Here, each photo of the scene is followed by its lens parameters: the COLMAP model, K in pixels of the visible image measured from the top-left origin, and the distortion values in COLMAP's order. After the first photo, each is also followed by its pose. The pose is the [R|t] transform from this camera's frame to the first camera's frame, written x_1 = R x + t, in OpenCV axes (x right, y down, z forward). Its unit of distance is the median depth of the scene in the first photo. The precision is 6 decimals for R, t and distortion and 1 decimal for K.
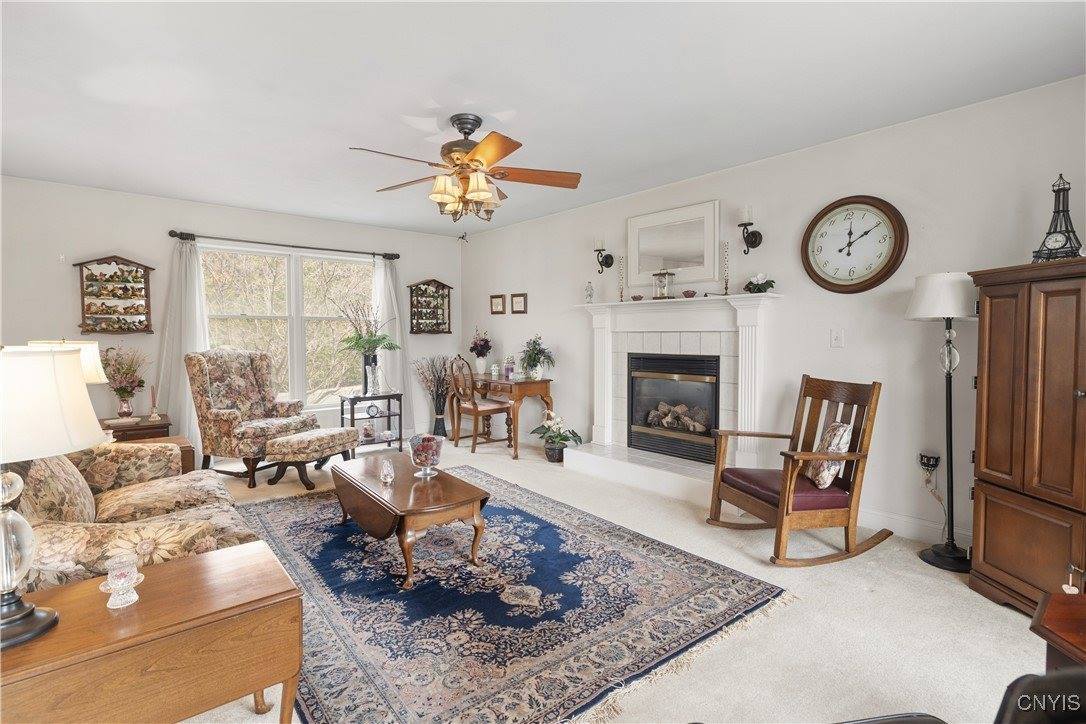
lens RADIAL K [[522.6, 0, 542.6], [0, 522.6, 344.4], [0, 0, 1]] dist [0.000475, 0.000225]
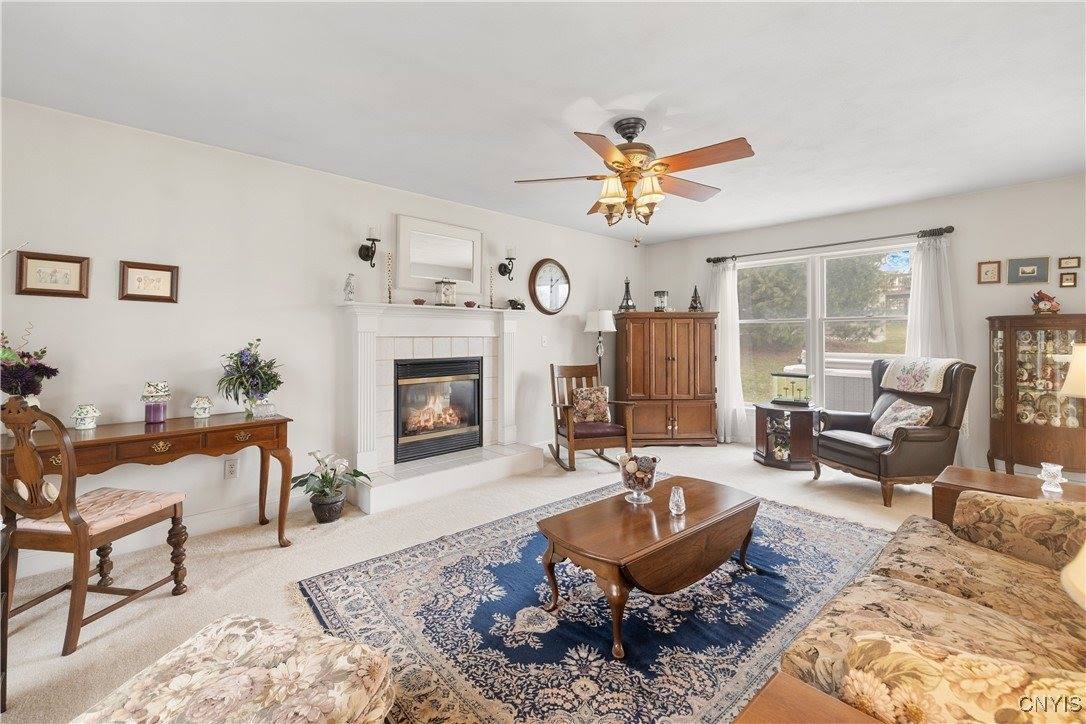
lens RADIAL K [[455.3, 0, 538.4], [0, 455.3, 338.5], [0, 0, 1]] dist [-0.000890, -0.000044]
pose [[-0.031078, 0.002923, 0.999513, -0.723889], [0.025153, 0.999681, -0.002141, -0.015202], [-0.999200, 0.025075, -0.031141, 0.880441]]
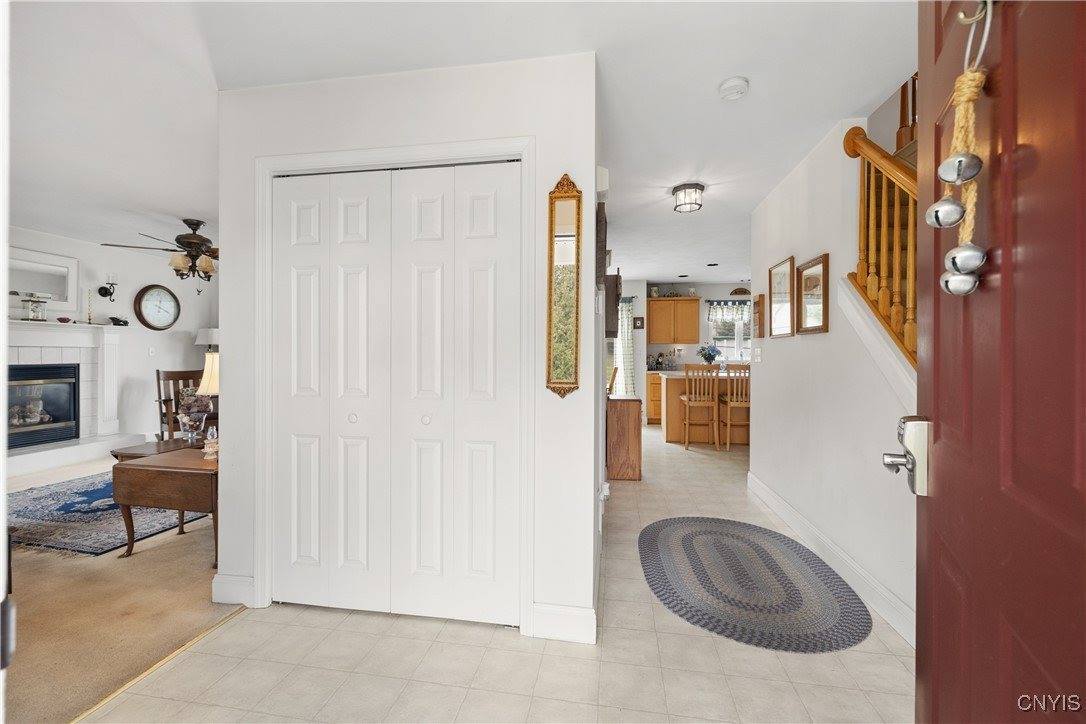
lens RADIAL K [[459.0, 0, 544.1], [0, 459.0, 356.8], [0, 0, 1]] dist [0.000173, 0.000183]
pose [[-0.620245, -0.004834, 0.784393, -1.476738], [0.016434, 0.999681, 0.019156, -0.001045], [-0.784236, 0.024772, -0.619968, 0.754351]]
